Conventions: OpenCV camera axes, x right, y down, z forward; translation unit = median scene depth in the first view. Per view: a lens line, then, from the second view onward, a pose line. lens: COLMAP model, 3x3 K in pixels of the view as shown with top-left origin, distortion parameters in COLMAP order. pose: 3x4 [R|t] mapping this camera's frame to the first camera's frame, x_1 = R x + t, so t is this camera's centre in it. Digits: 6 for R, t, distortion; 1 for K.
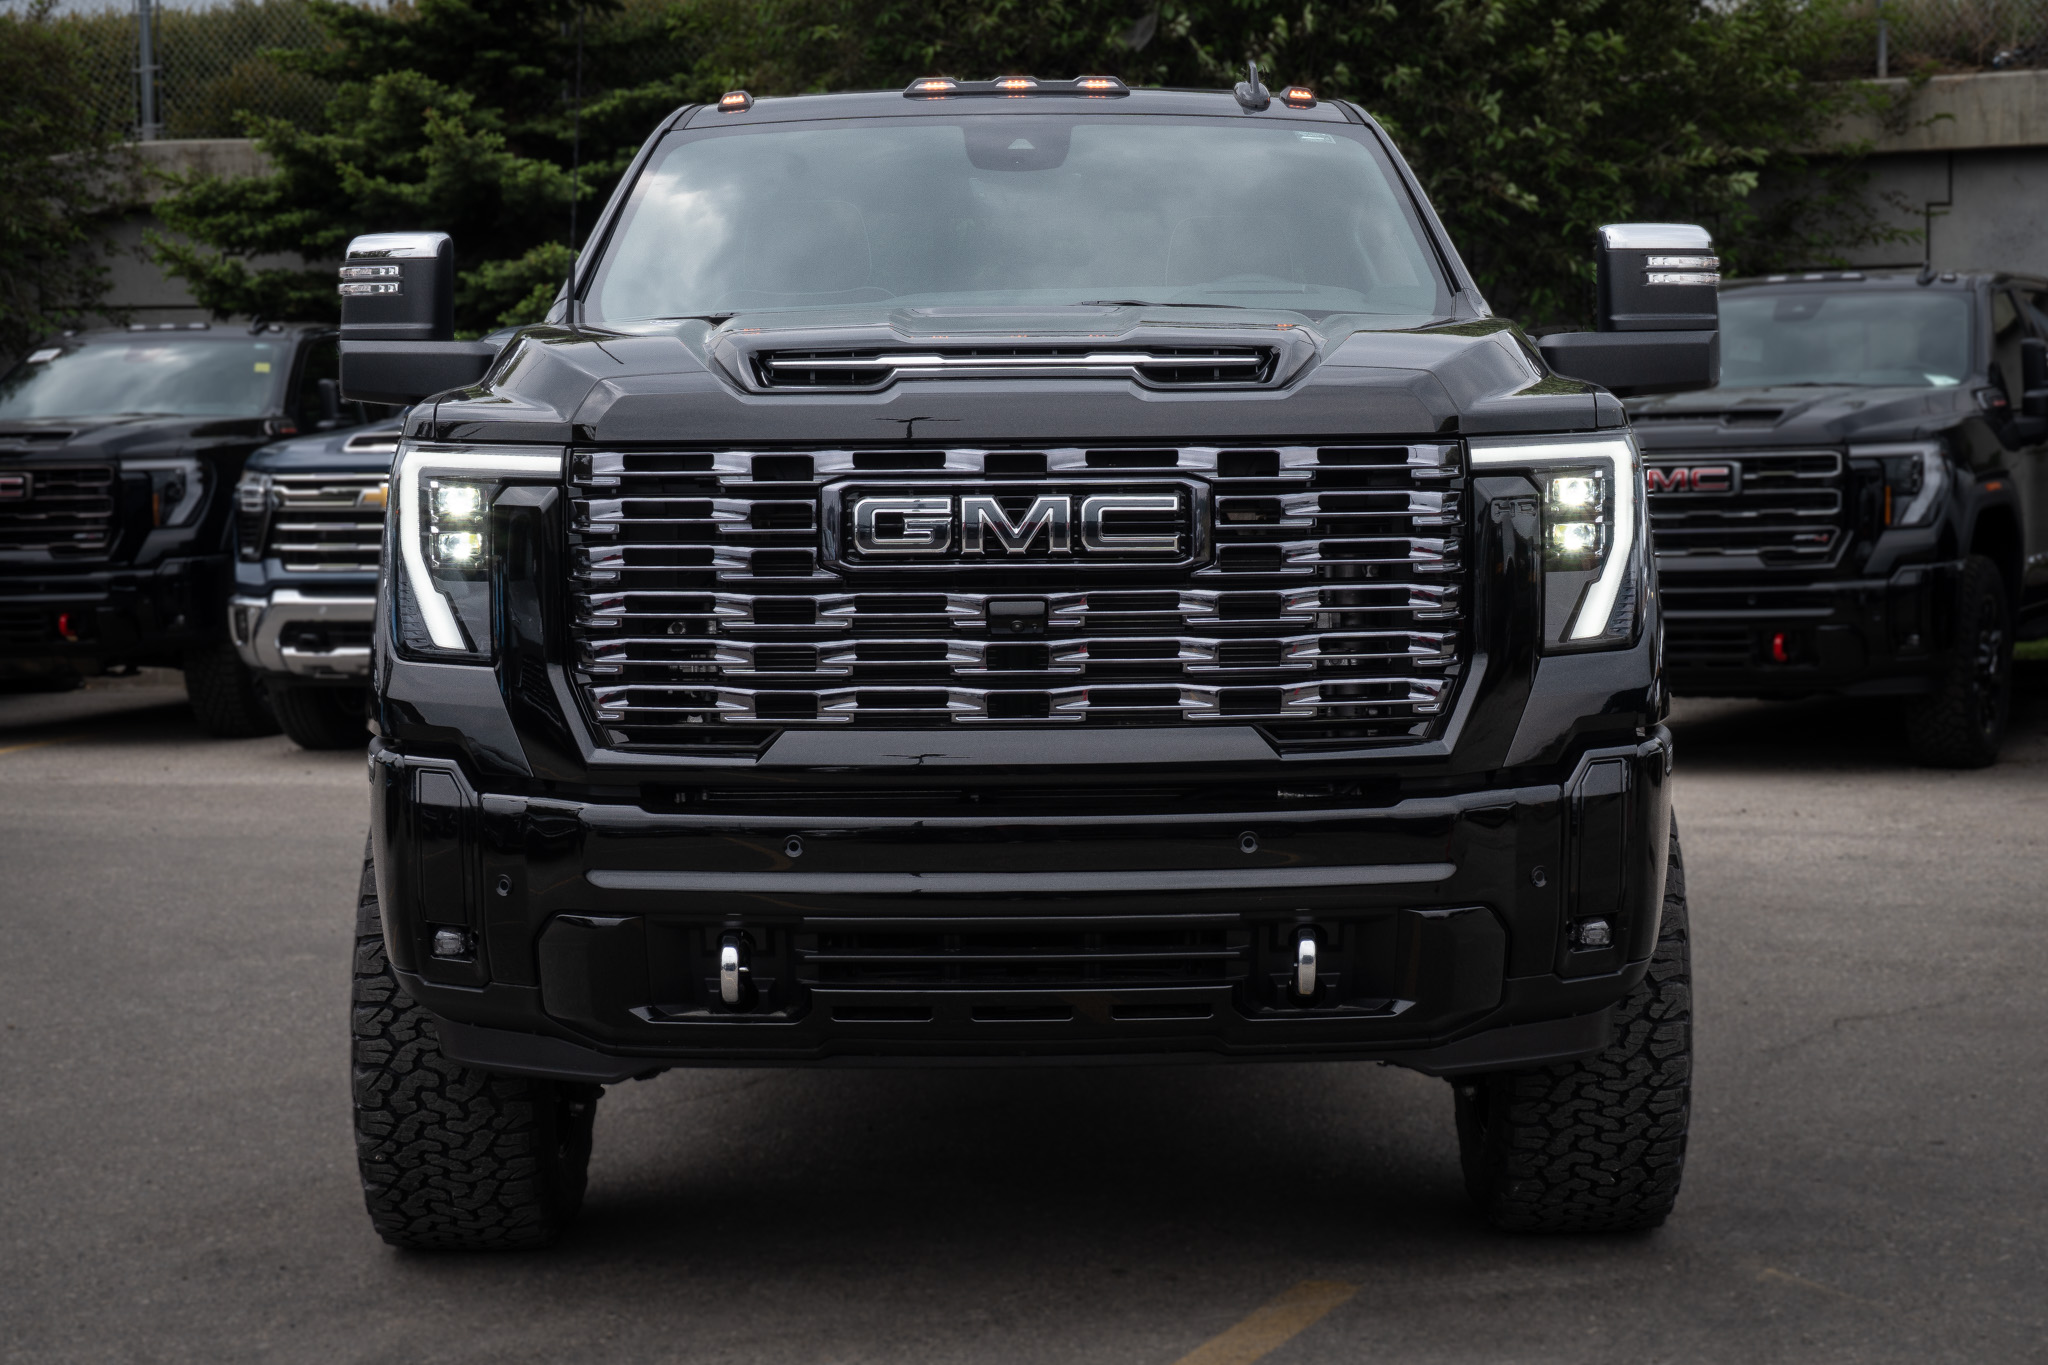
lens RADIAL K [[3546.2, 0, 1021.9], [0, 3546.2, 681.5], [0, 0, 1]] dist [0.066134, 0.000000]
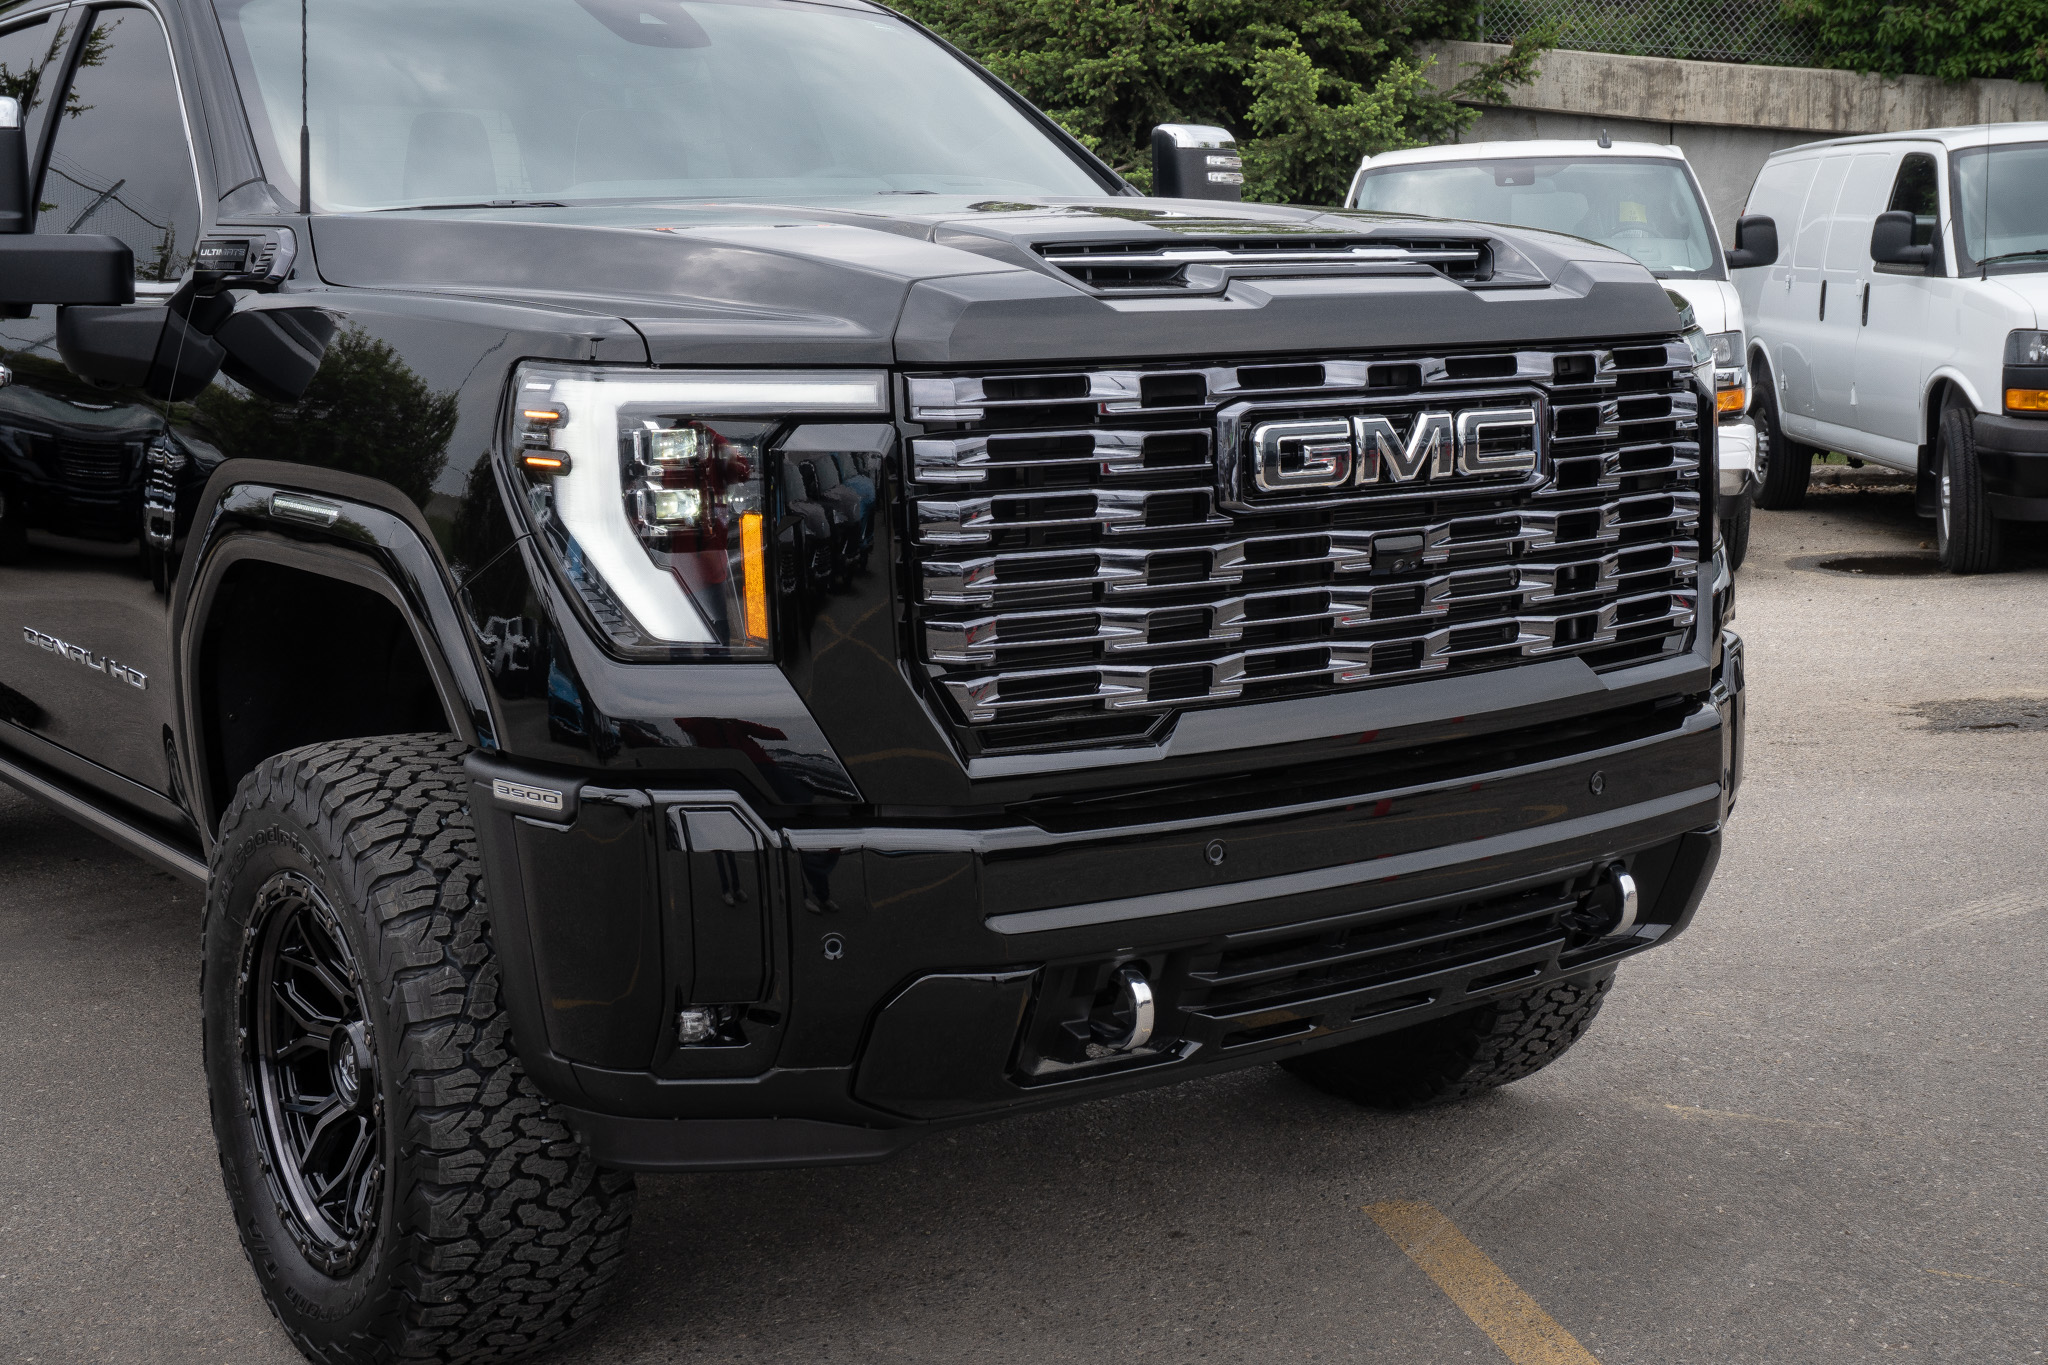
lens RADIAL K [[2622.8, 0, 1020.5], [0, 2622.8, 680.8], [0, 0, 1]] dist [0.010290, 0.000000]
pose [[0.824306, -0.093040, 0.558447, -0.433435], [0.054123, 0.994836, 0.085855, -0.047326], [-0.563552, -0.040546, 0.825085, 0.522965]]
